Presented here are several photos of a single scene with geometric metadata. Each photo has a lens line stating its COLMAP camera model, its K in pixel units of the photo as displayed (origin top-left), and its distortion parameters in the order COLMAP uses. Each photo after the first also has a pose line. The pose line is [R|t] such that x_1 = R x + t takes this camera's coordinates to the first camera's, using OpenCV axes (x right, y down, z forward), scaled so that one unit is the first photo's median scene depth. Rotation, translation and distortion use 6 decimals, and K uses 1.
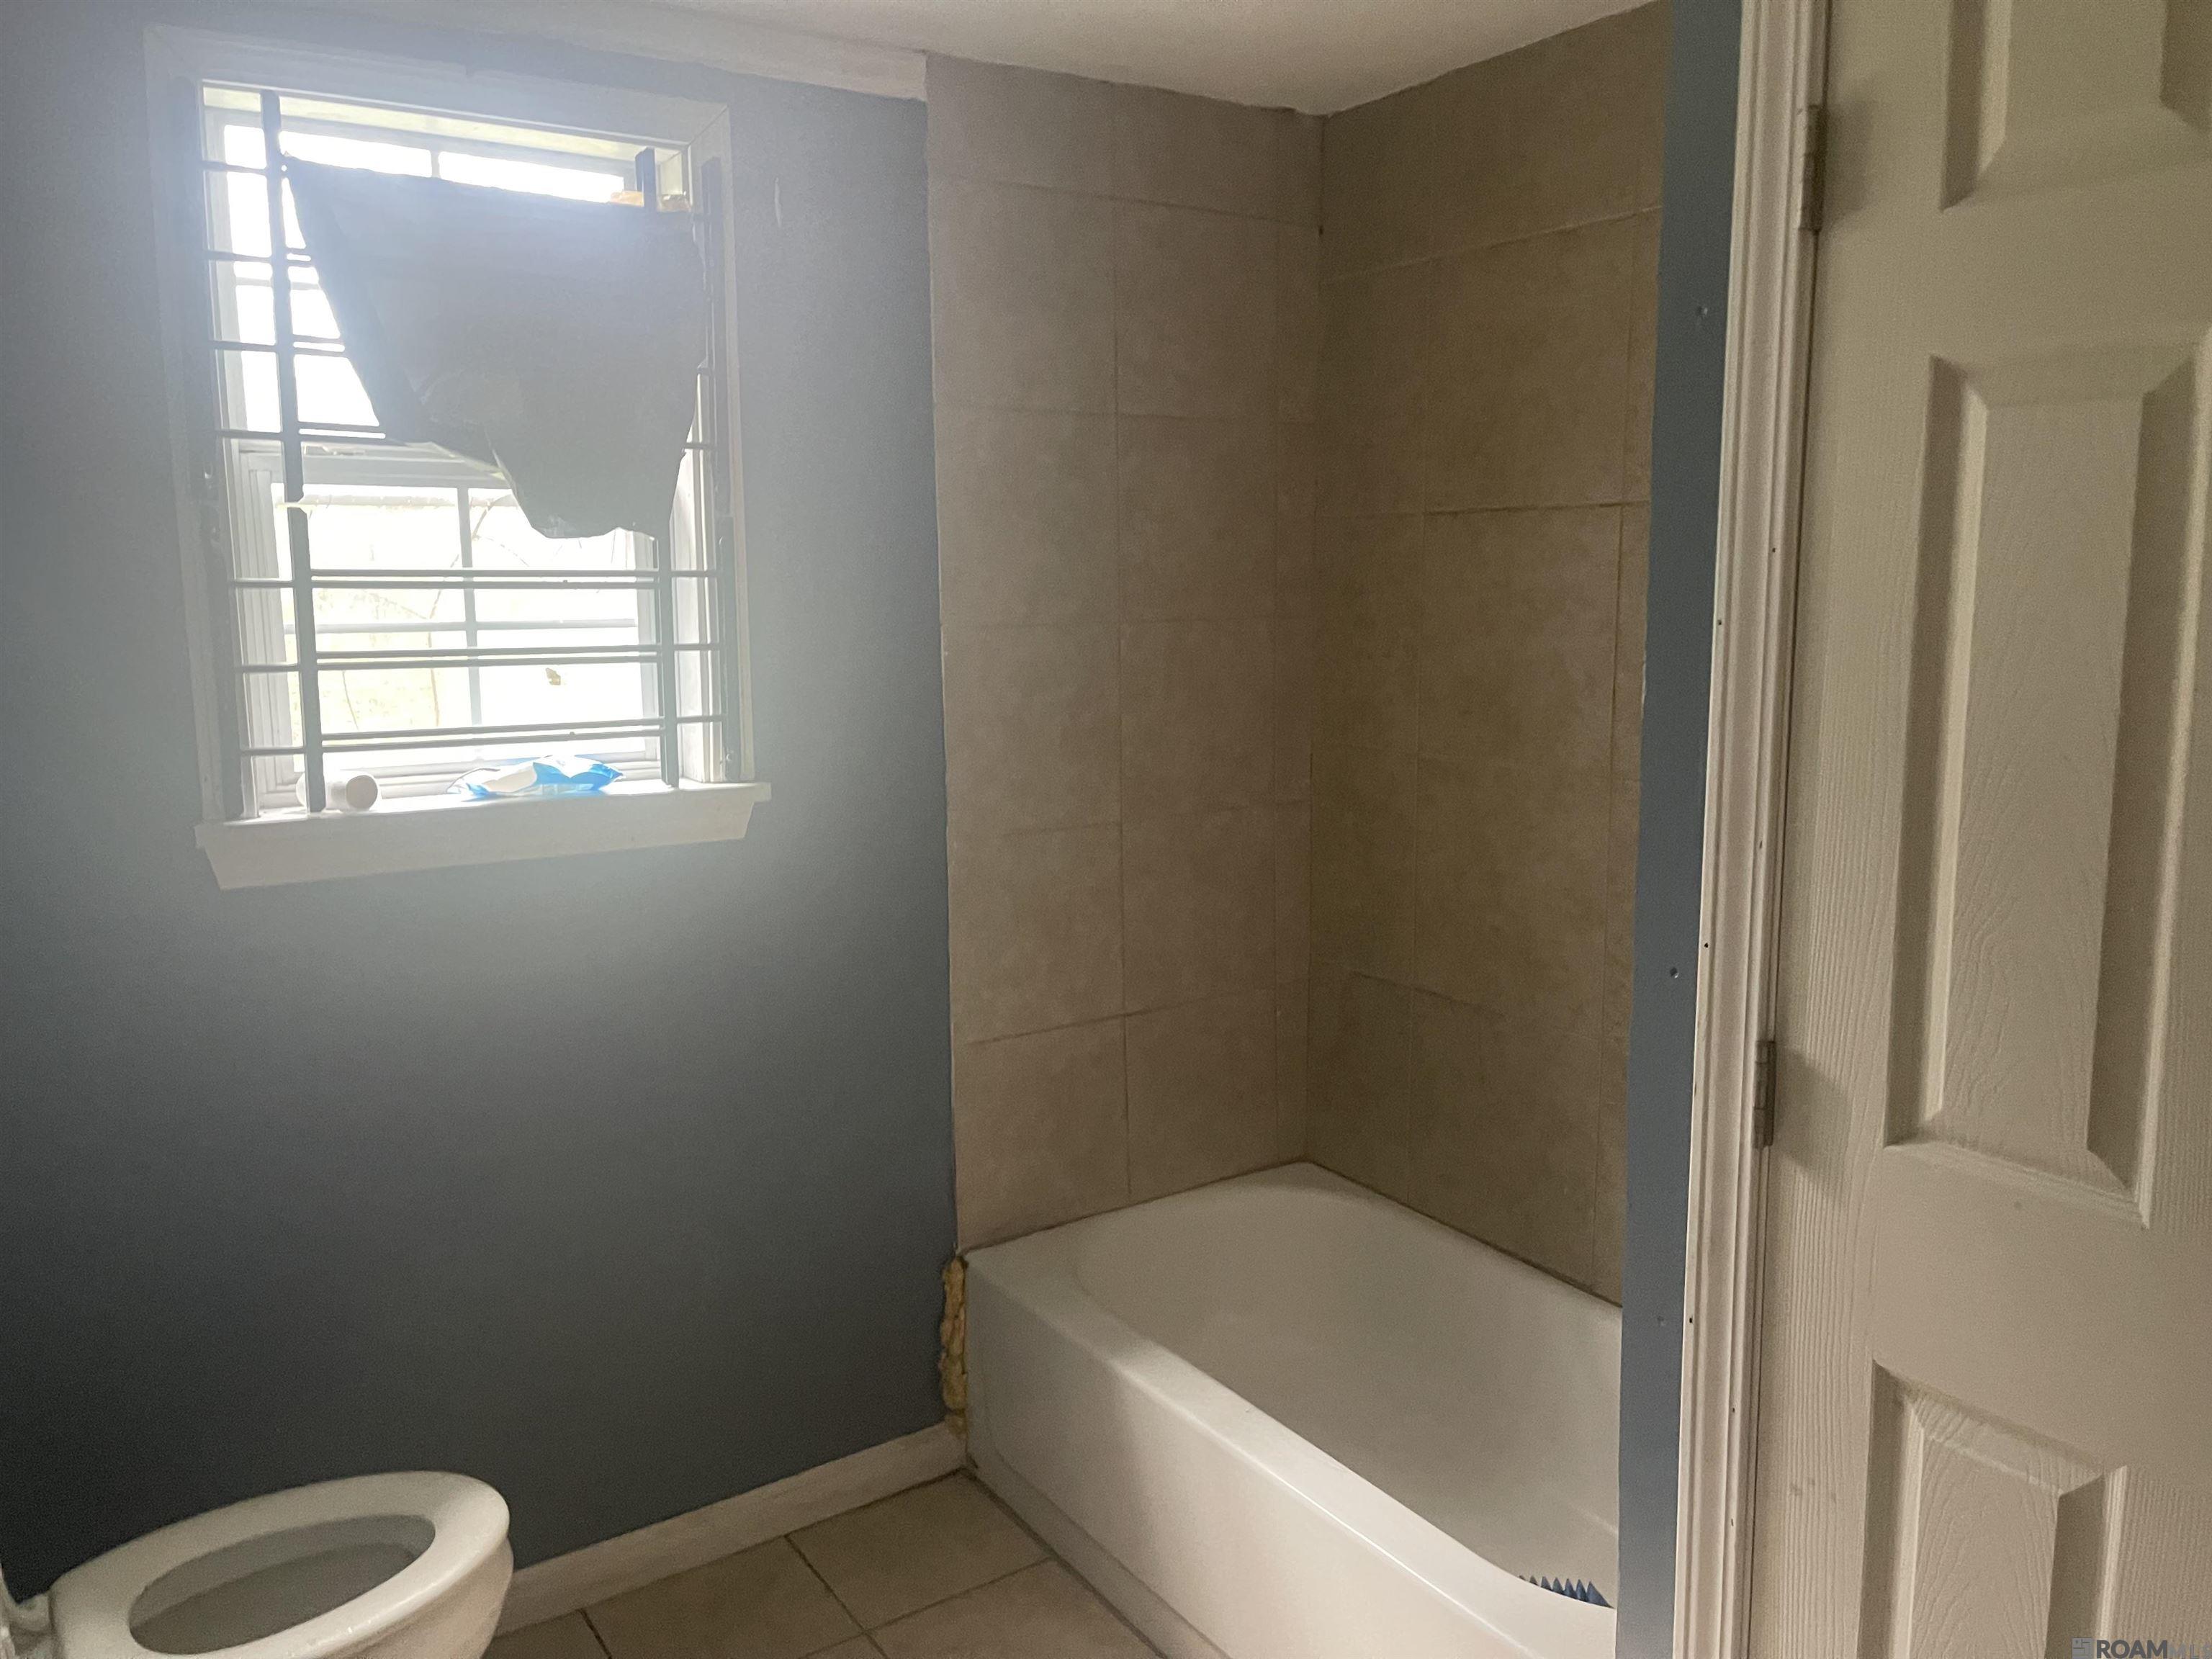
lens RADIAL K [[1648.5, 0, 1177.3], [0, 1648.5, 825.5], [0, 0, 1]] dist [0.048927, -0.074330]
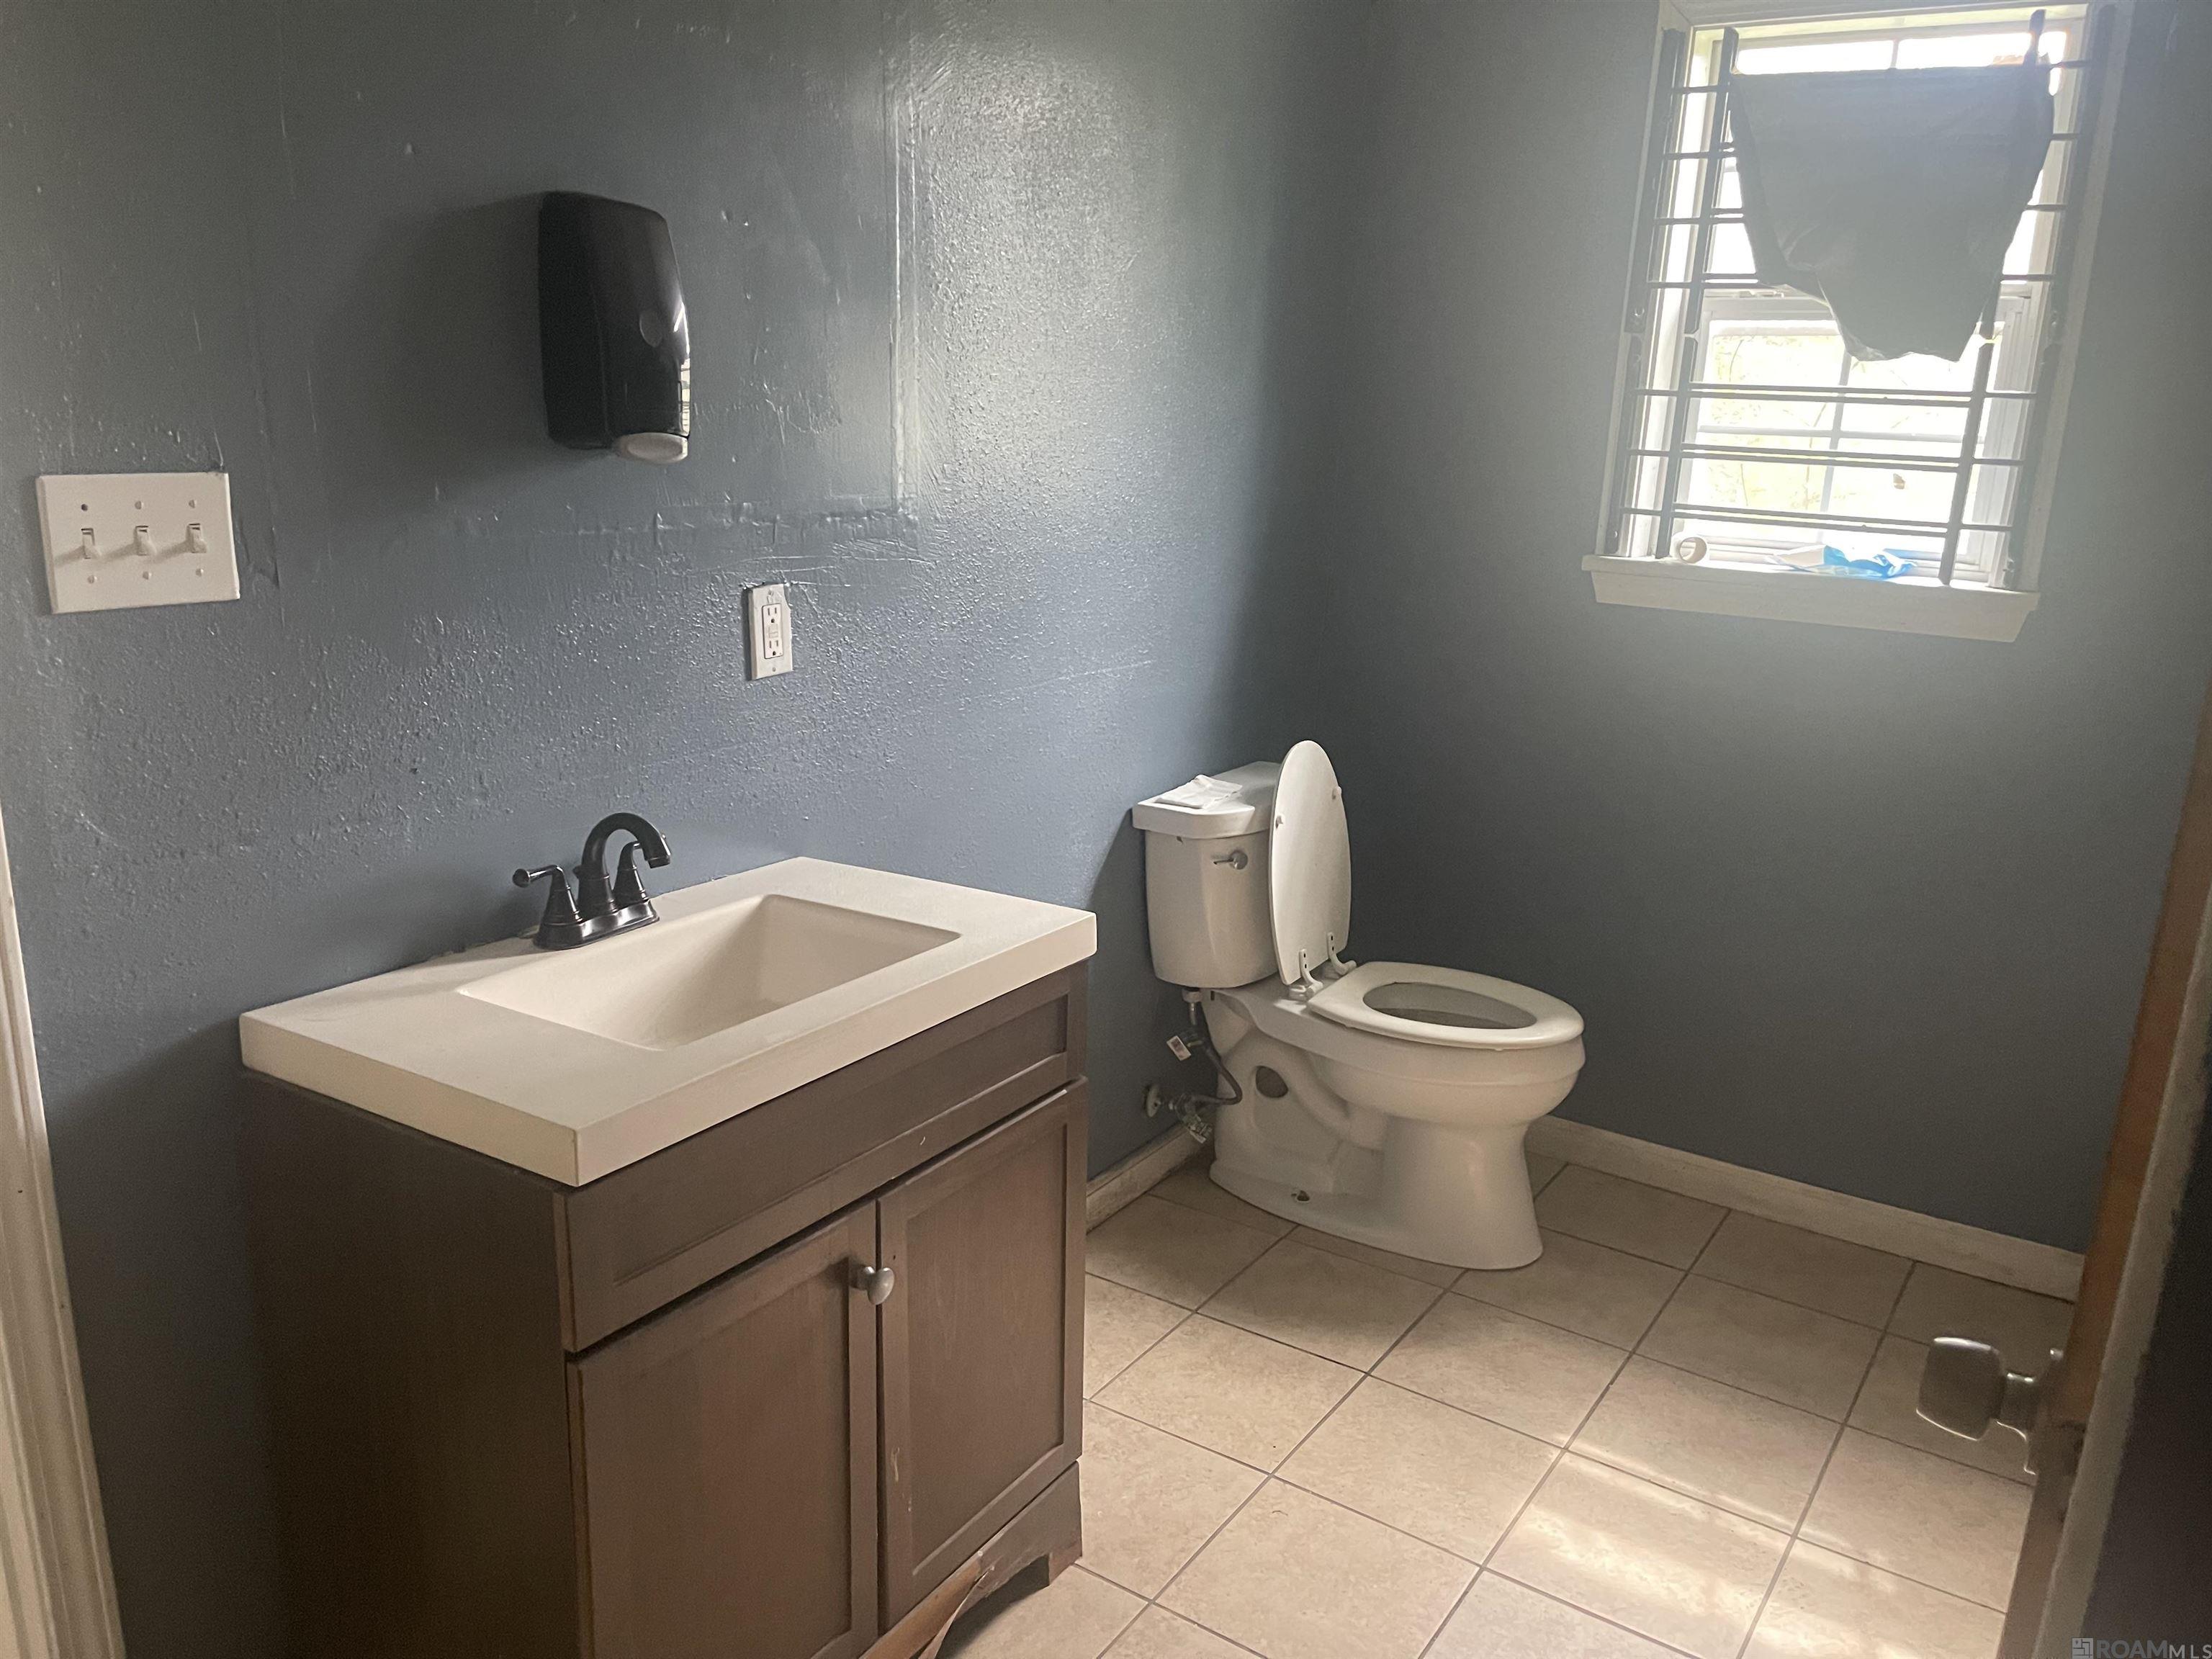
lens RADIAL K [[1674.5, 0, 1138.8], [0, 1674.5, 856.5], [0, 0, 1]] dist [0.062973, -0.101246]
pose [[0.366894, 0.268778, -0.890588, 0.624464], [-0.173980, 0.960285, 0.218138, -0.000230], [0.913849, 0.074911, 0.399085, 0.034526]]
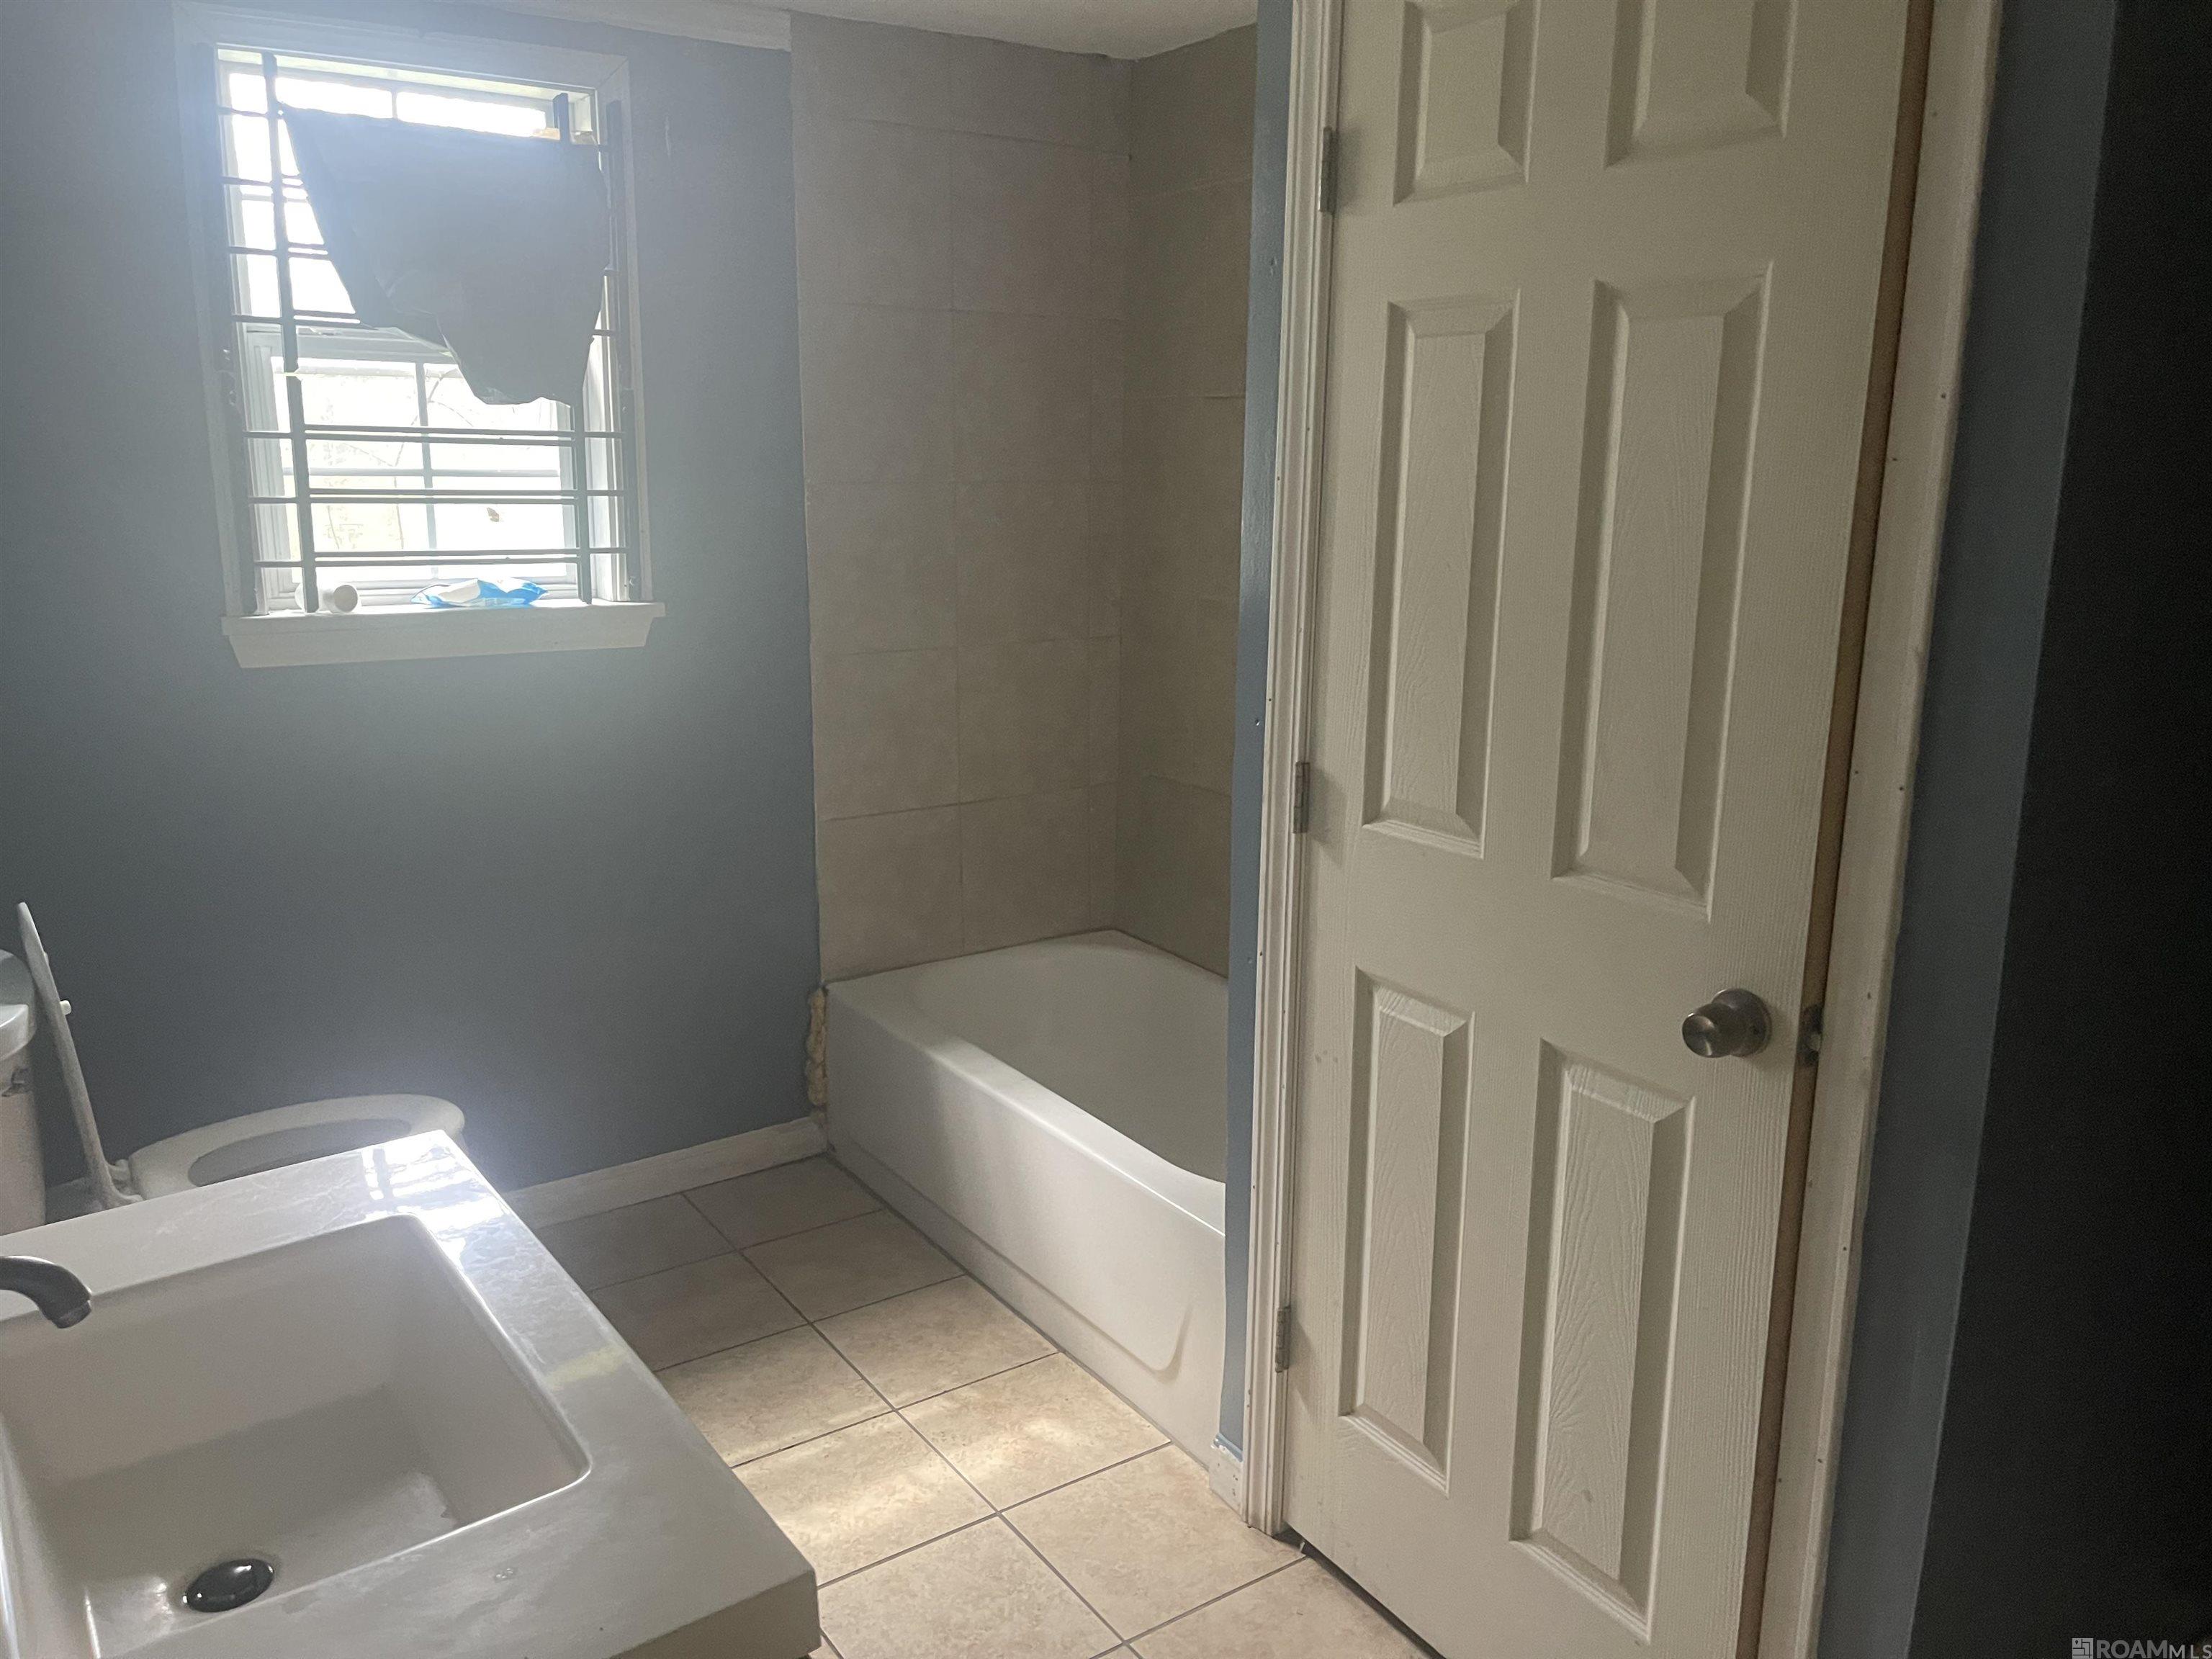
lens RADIAL K [[1626.5, 0, 1133.1], [0, 1626.5, 812.8], [0, 0, 1]] dist [0.071213, -0.095297]
pose [[0.999836, 0.017306, 0.005422, 0.119481], [-0.017629, 0.997614, 0.066742, 0.048993], [-0.004254, -0.066827, 0.997756, -0.293941]]
